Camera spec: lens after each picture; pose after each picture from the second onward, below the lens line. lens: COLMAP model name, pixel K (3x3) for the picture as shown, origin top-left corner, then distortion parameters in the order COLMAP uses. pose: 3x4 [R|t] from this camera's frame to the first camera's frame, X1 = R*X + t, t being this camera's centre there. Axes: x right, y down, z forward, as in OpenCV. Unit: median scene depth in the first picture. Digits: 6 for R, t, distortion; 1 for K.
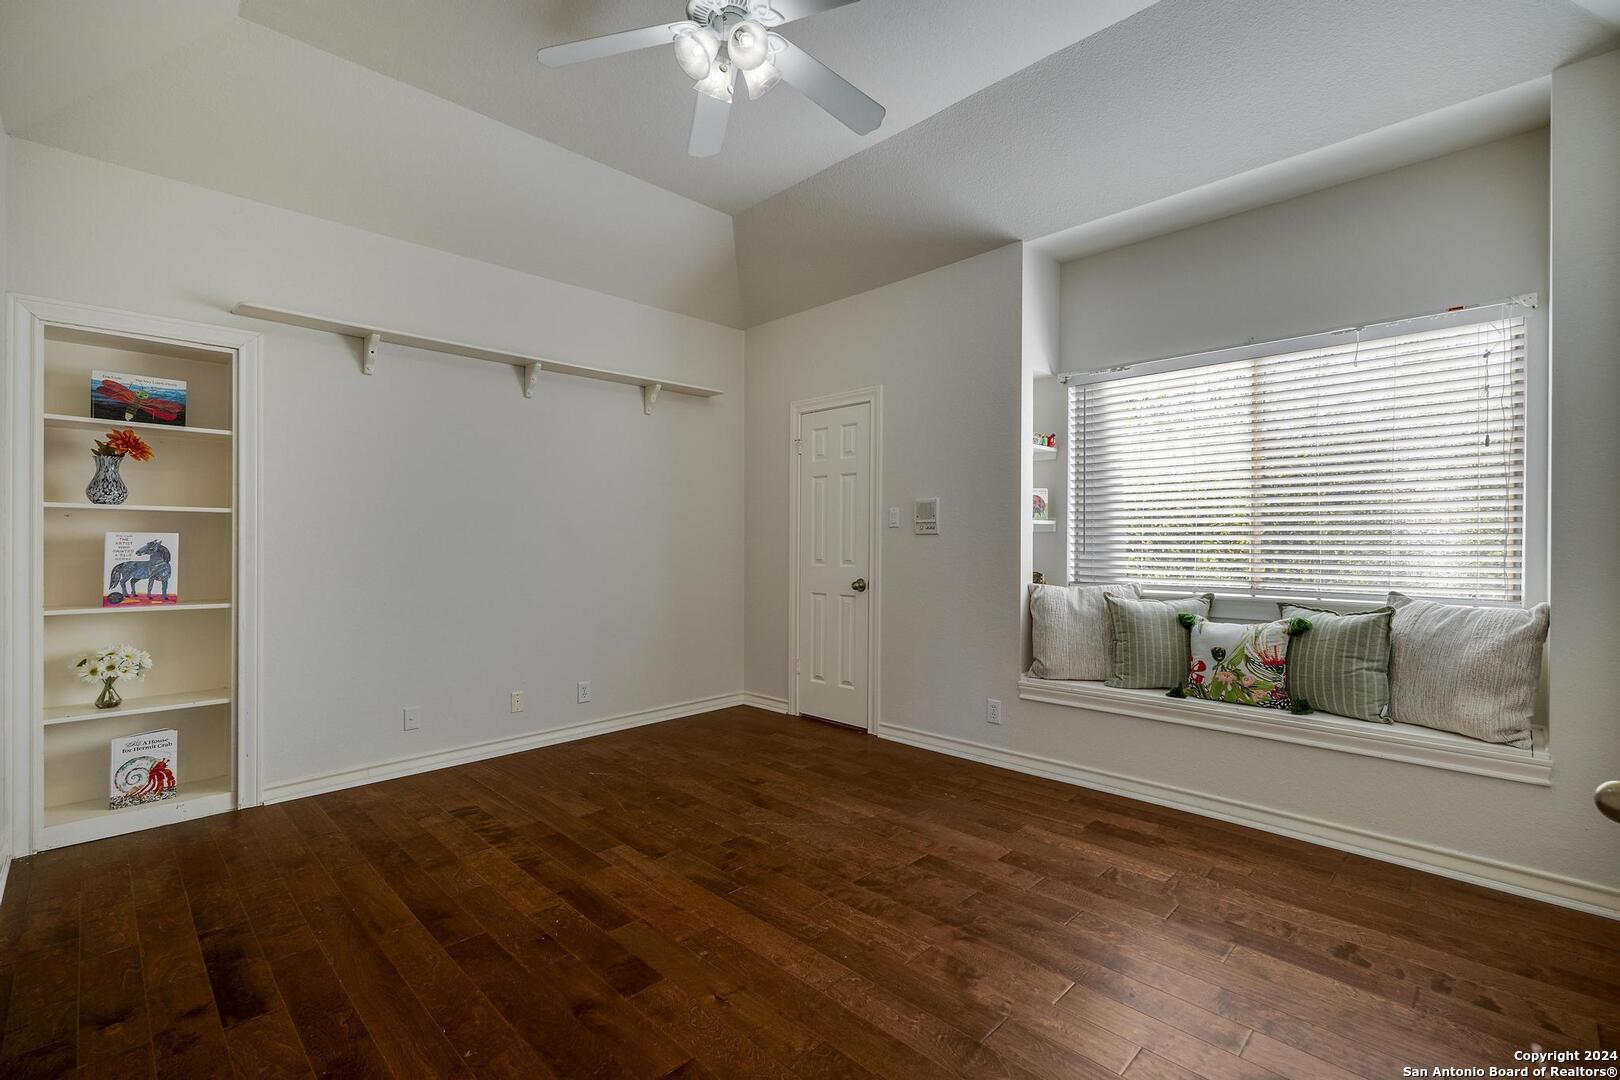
lens RADIAL K [[731.8, 0, 811.7], [0, 731.8, 542.4], [0, 0, 1]] dist [-0.001101, -0.000191]
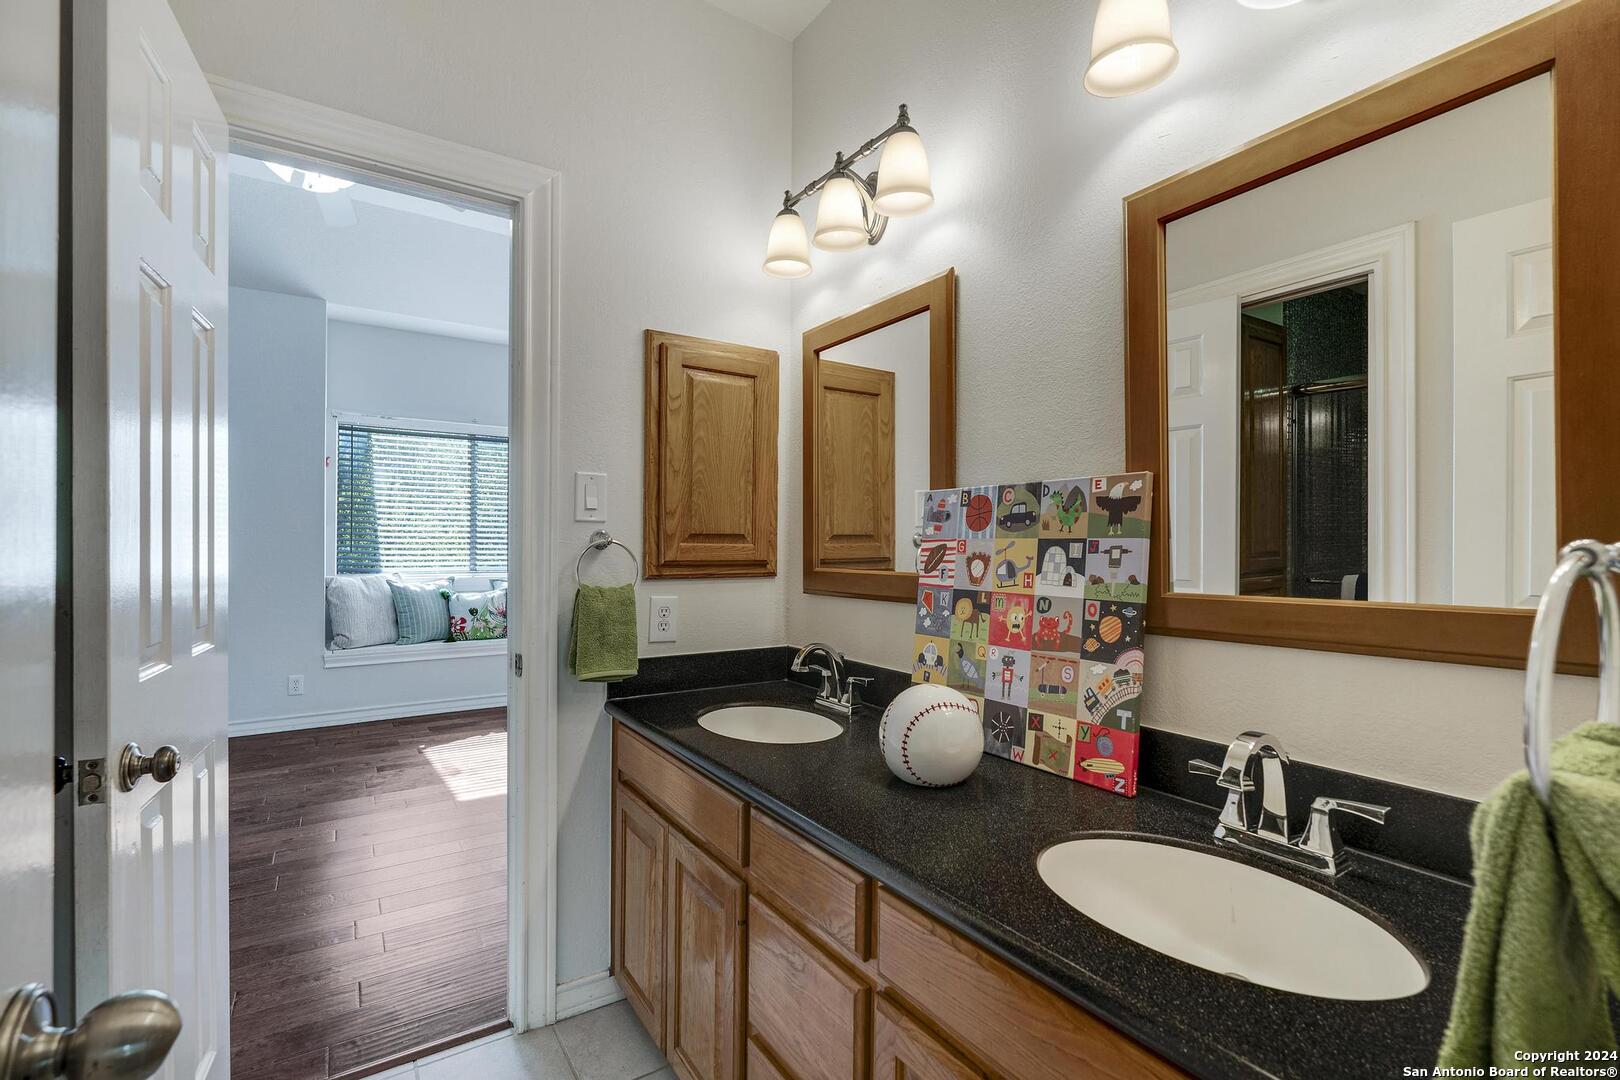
lens RADIAL K [[731.8, 0, 813.5], [0, 731.8, 544.3], [0, 0, 1]] dist [-0.001101, -0.000191]
pose [[0.202564, 0.002170, 0.979267, -0.890018], [0.002371, 0.999994, -0.002707, 0.006473], [-0.979266, 0.002871, 0.202558, -0.085973]]
